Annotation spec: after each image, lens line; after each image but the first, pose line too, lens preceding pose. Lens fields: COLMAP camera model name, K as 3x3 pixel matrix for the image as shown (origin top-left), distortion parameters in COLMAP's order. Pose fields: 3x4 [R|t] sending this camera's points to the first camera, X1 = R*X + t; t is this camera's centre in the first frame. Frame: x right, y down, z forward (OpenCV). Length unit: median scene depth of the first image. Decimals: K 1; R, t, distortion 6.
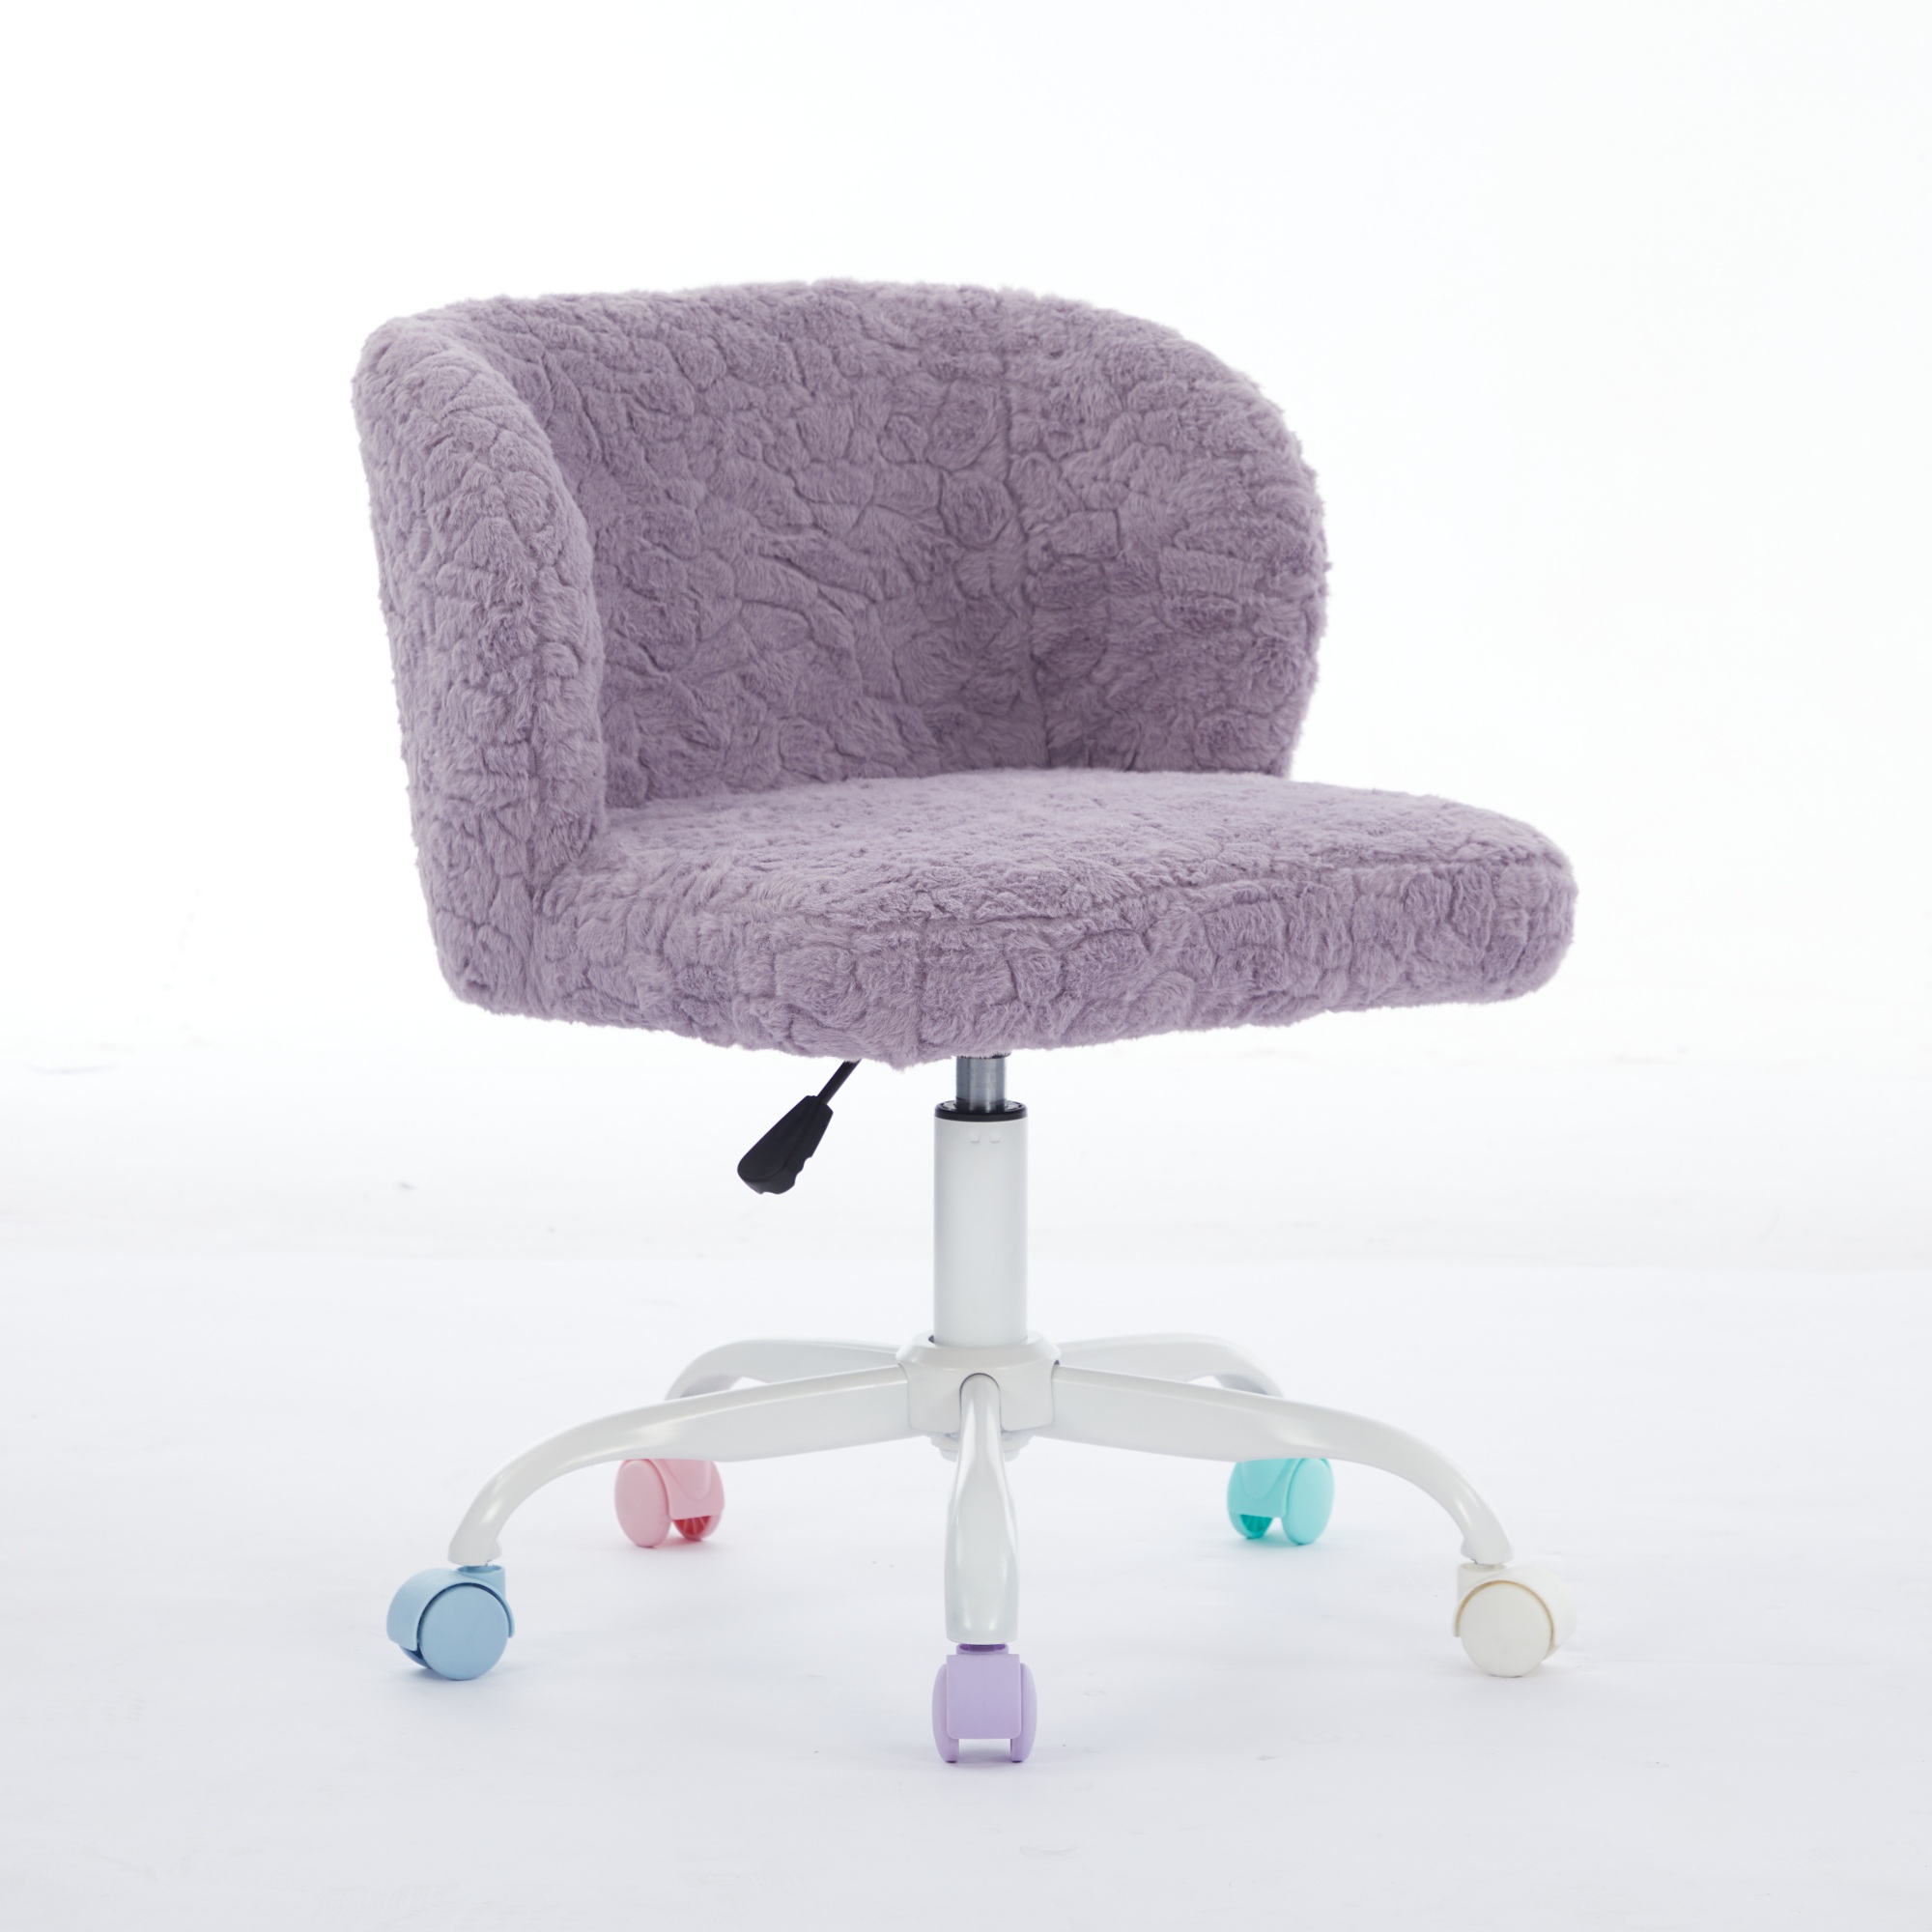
lens RADIAL K [[8713.5, 0, 966.0], [0, 8713.5, 966.0], [0, 0, 1]] dist [0.106604, 1.625722]
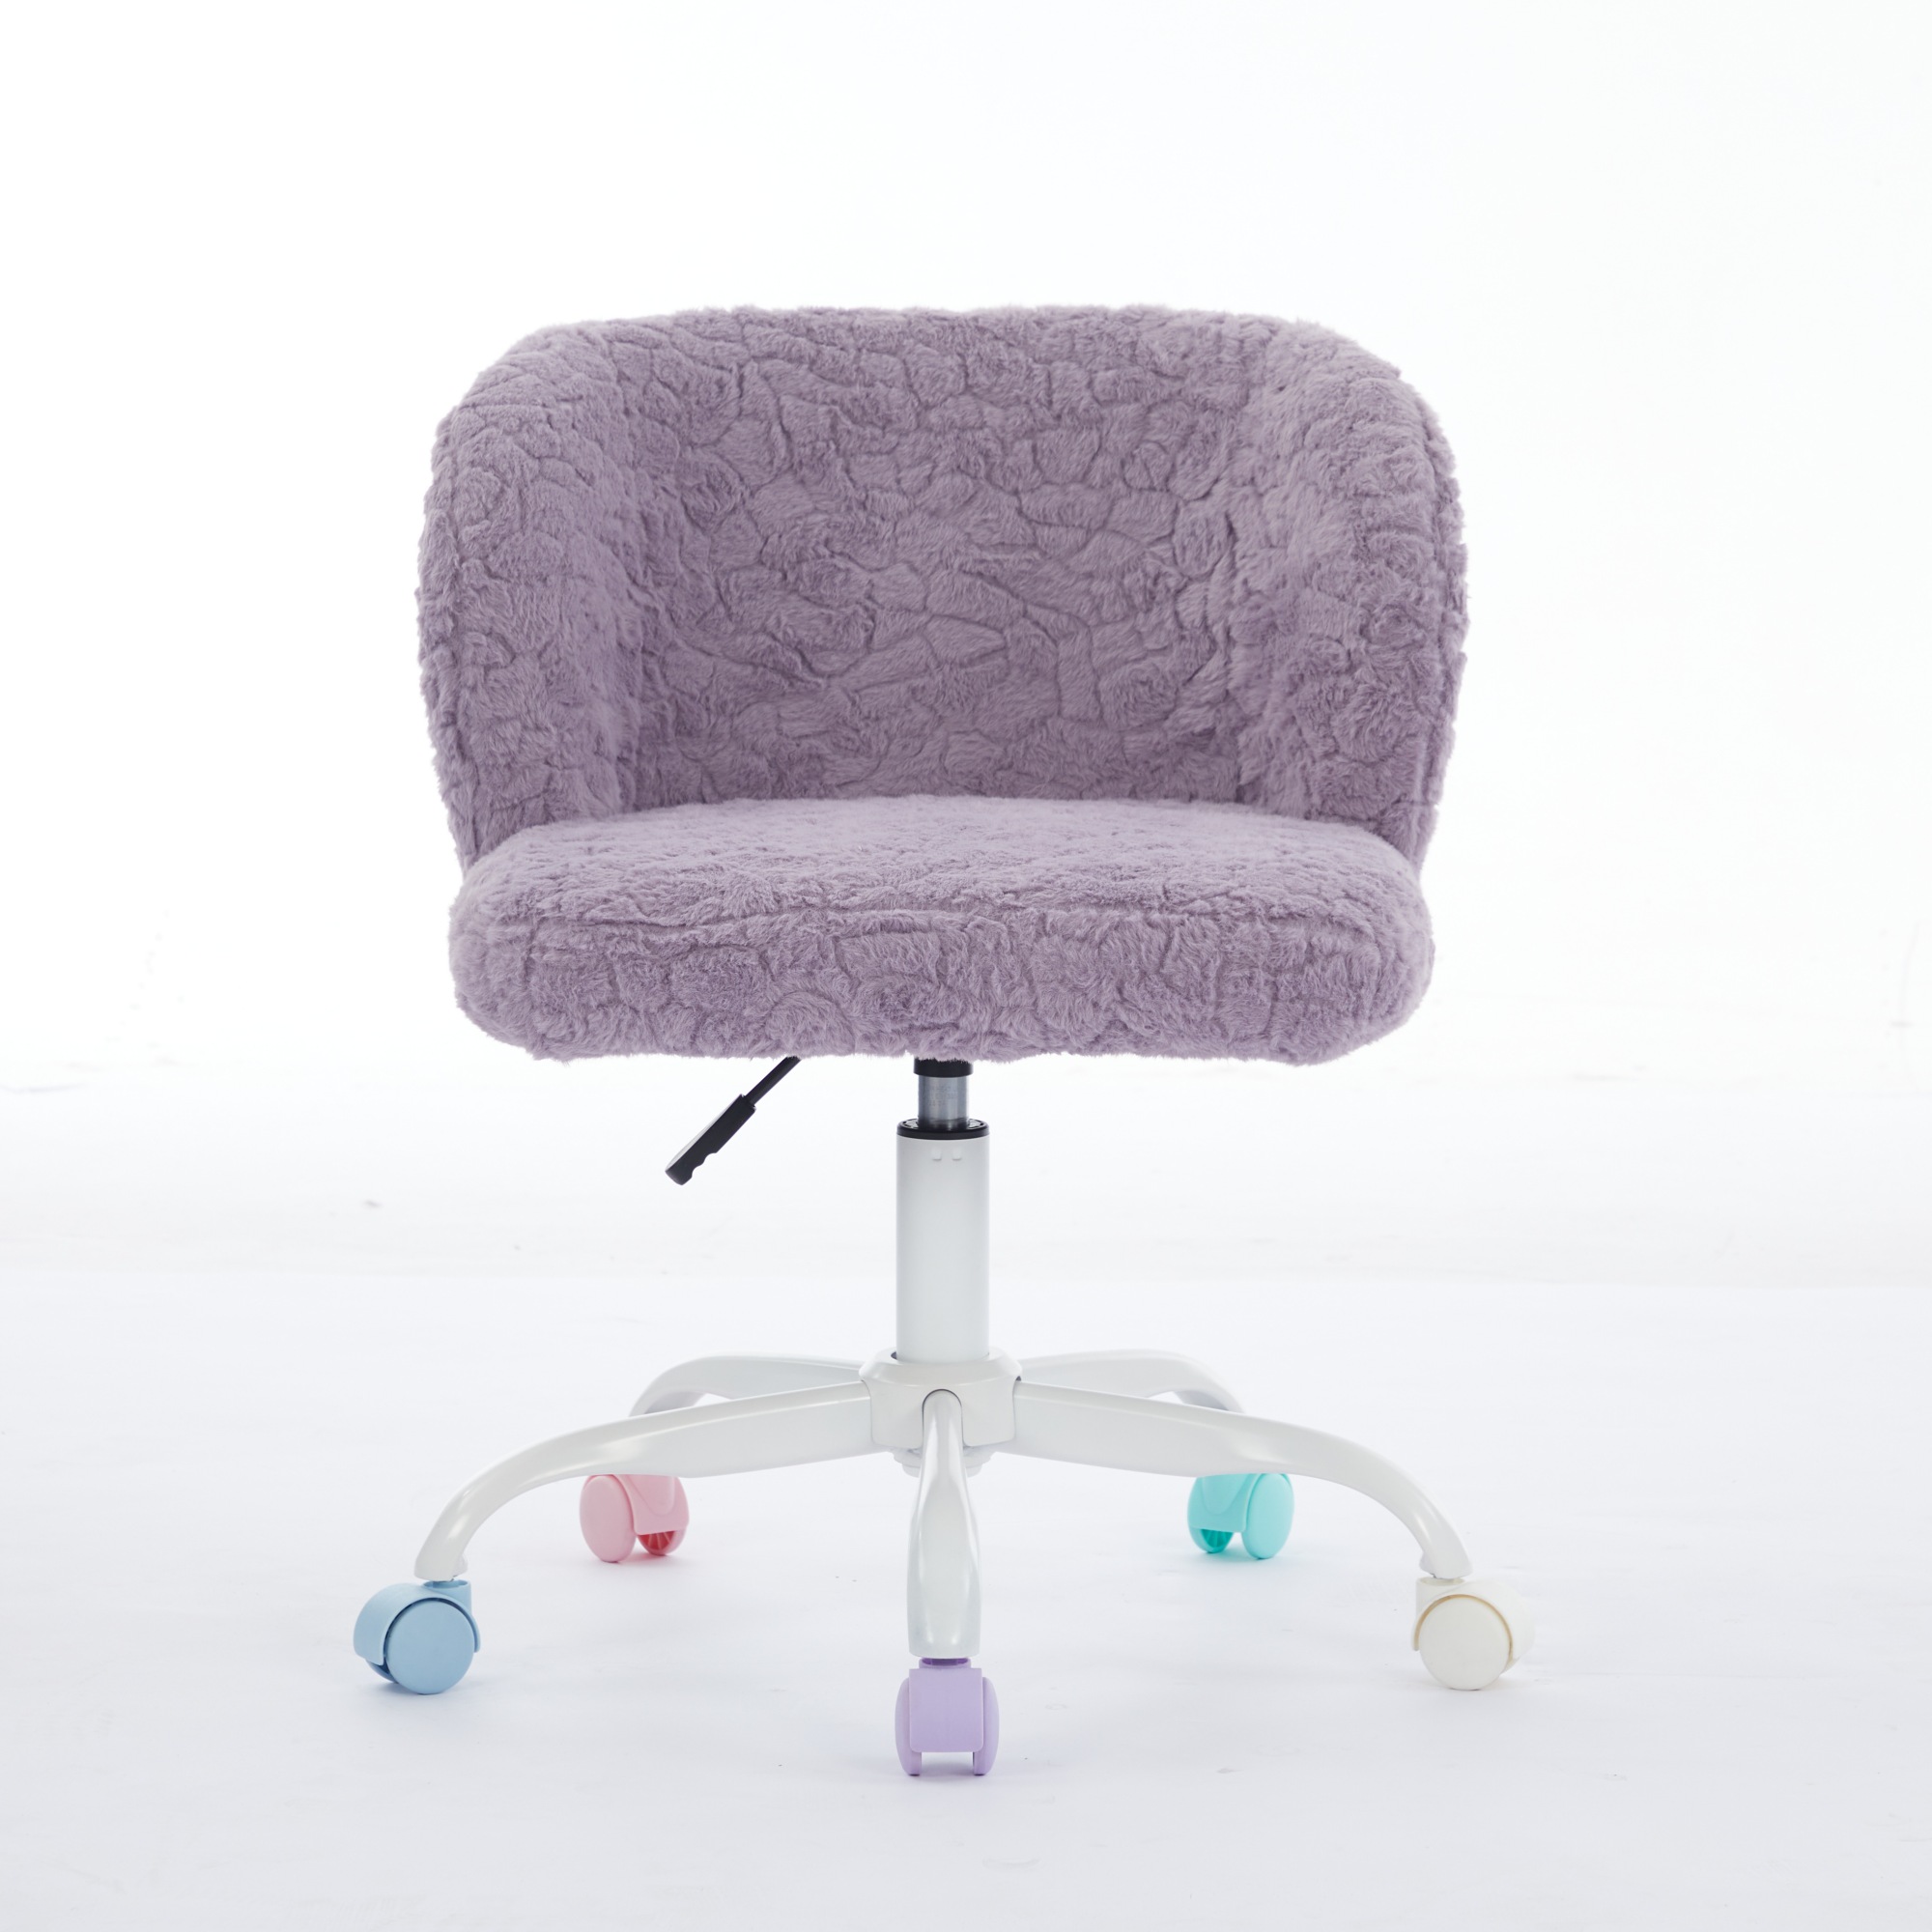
lens RADIAL K [[8713.5, 0, 966.0], [0, 8713.5, 966.0], [0, 0, 1]] dist [0.106604, 1.625722]
pose [[0.802017, 0.085175, -0.591197, 0.583848], [-0.087743, 0.995843, 0.024440, -0.026364], [0.590821, 0.032272, 0.806157, 0.184722]]
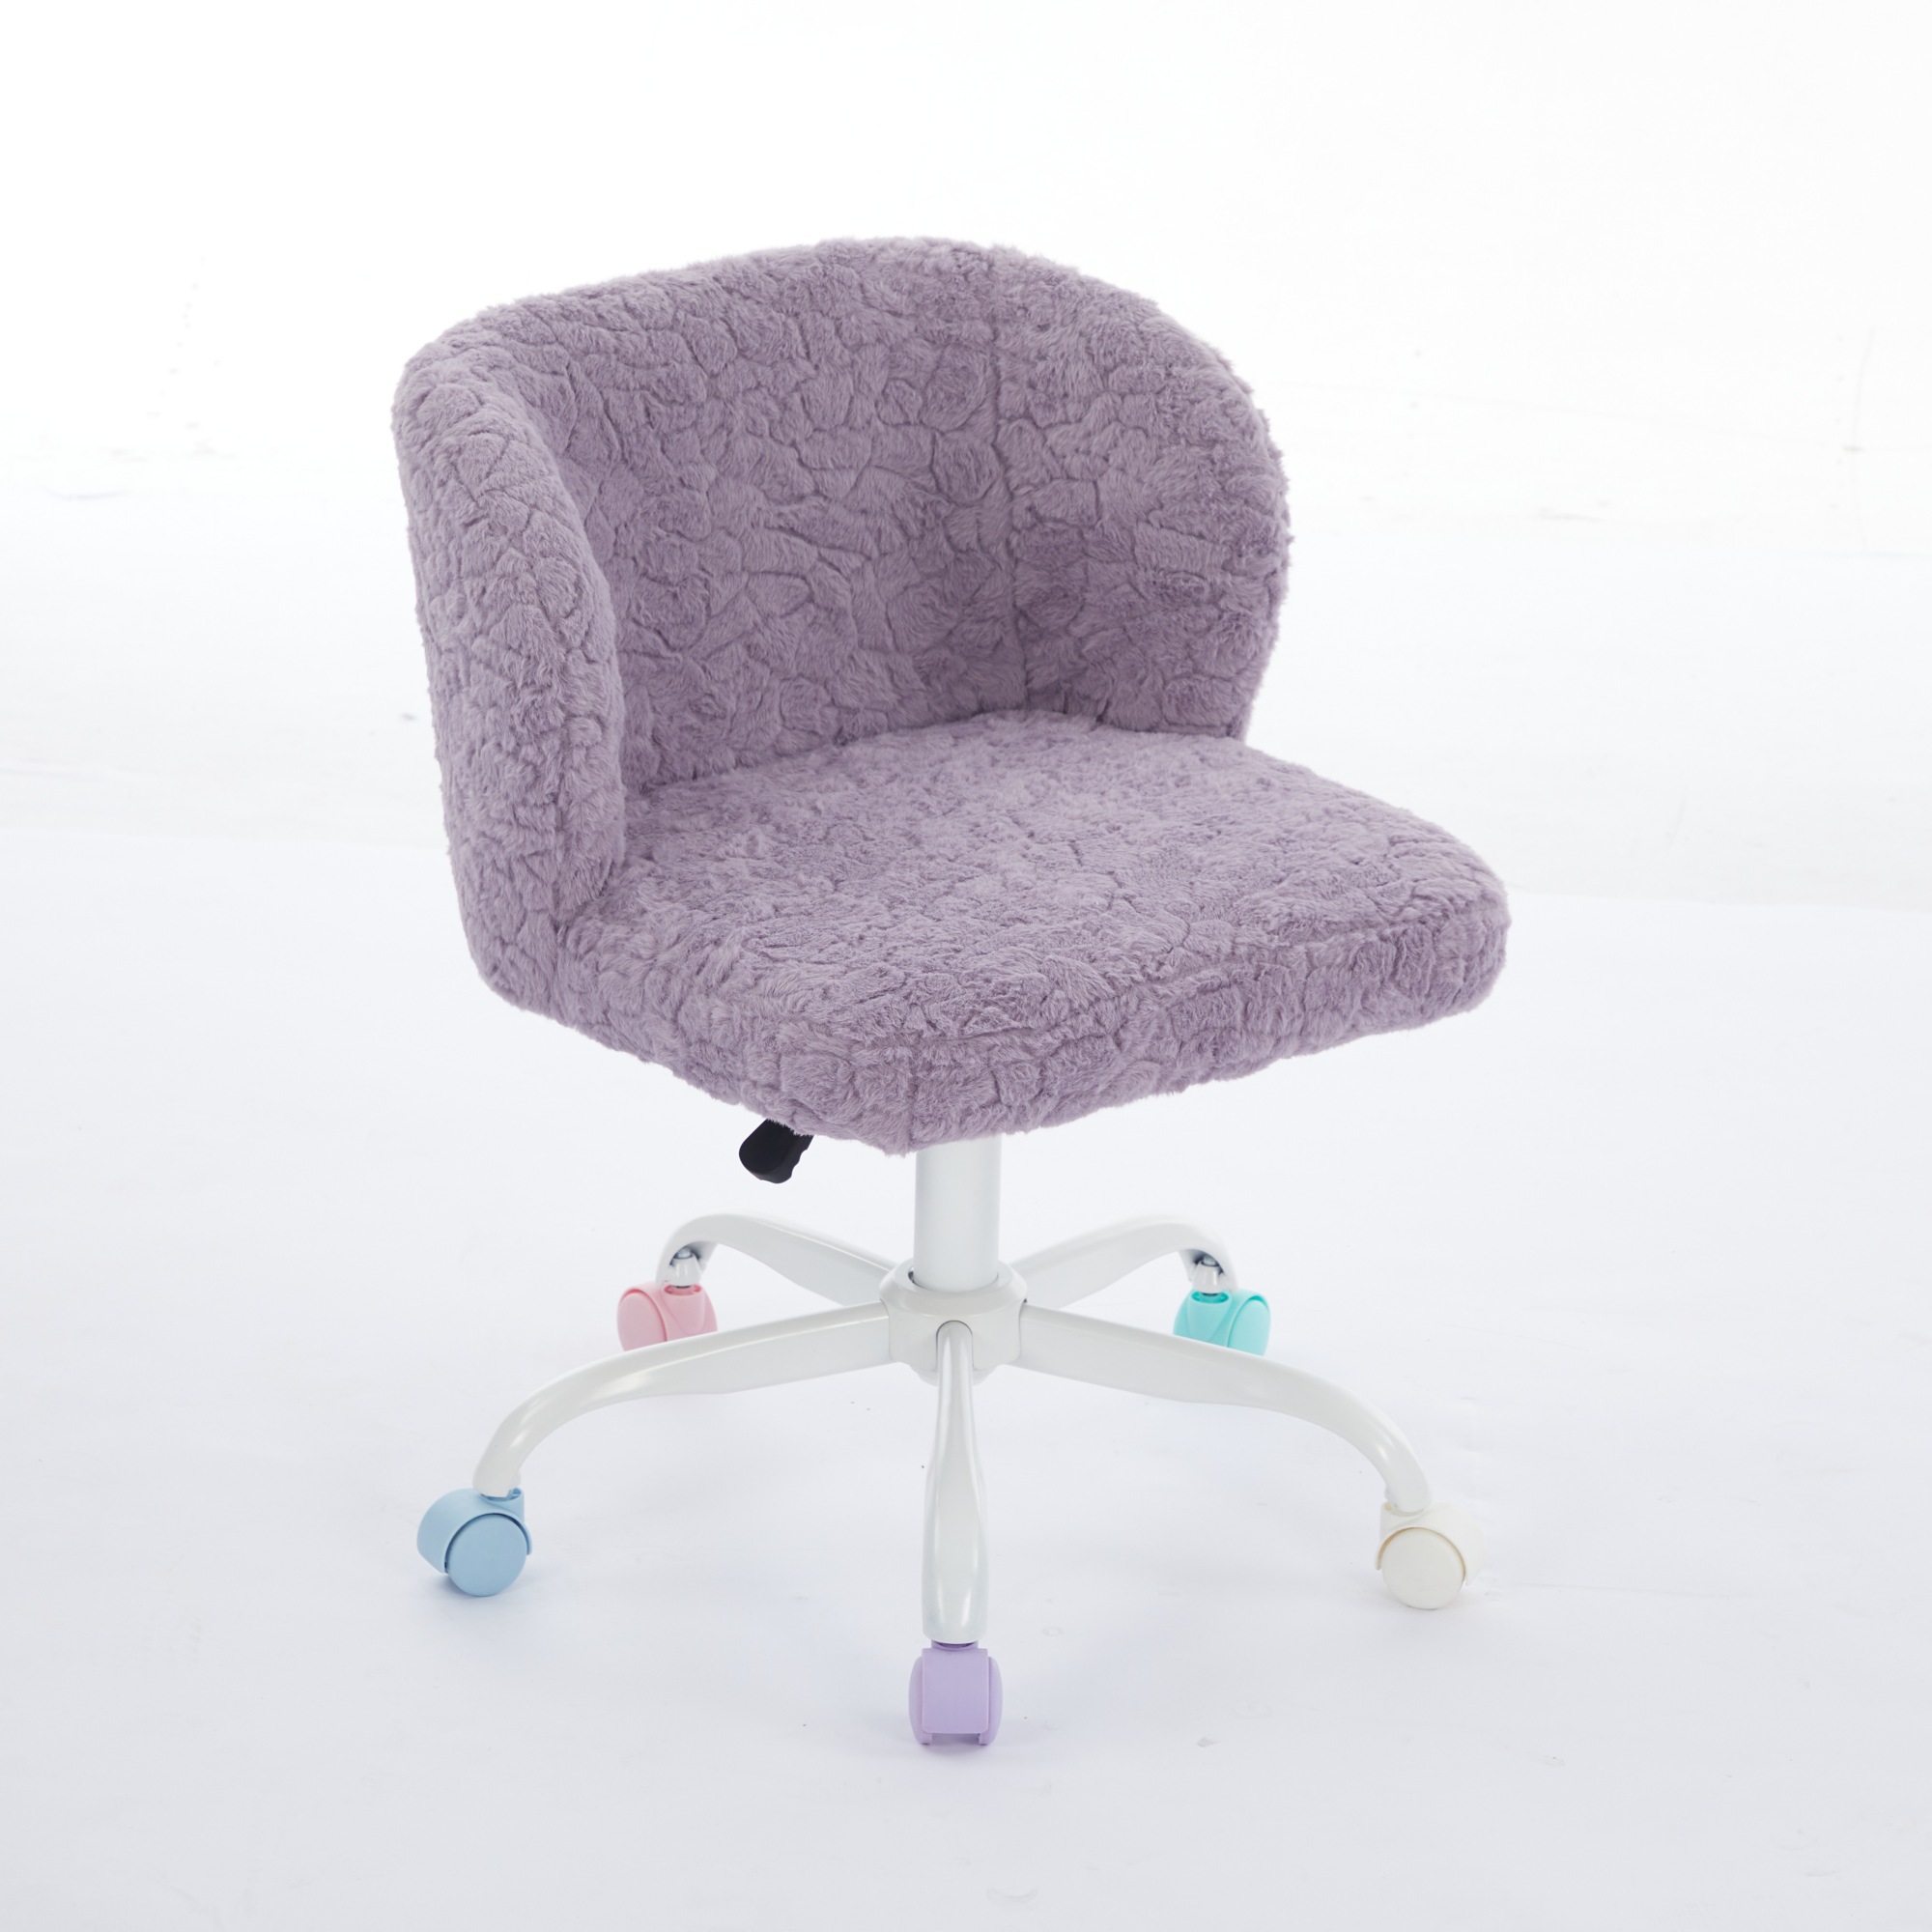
lens RADIAL K [[8713.5, 0, 966.0], [0, 8713.5, 966.0], [0, 0, 1]] dist [0.106604, 1.625722]
pose [[0.999726, 0.018934, 0.013766, -0.012697], [-0.021465, 0.976097, 0.216274, -0.229532], [-0.009342, -0.216510, 0.976236, -0.066872]]
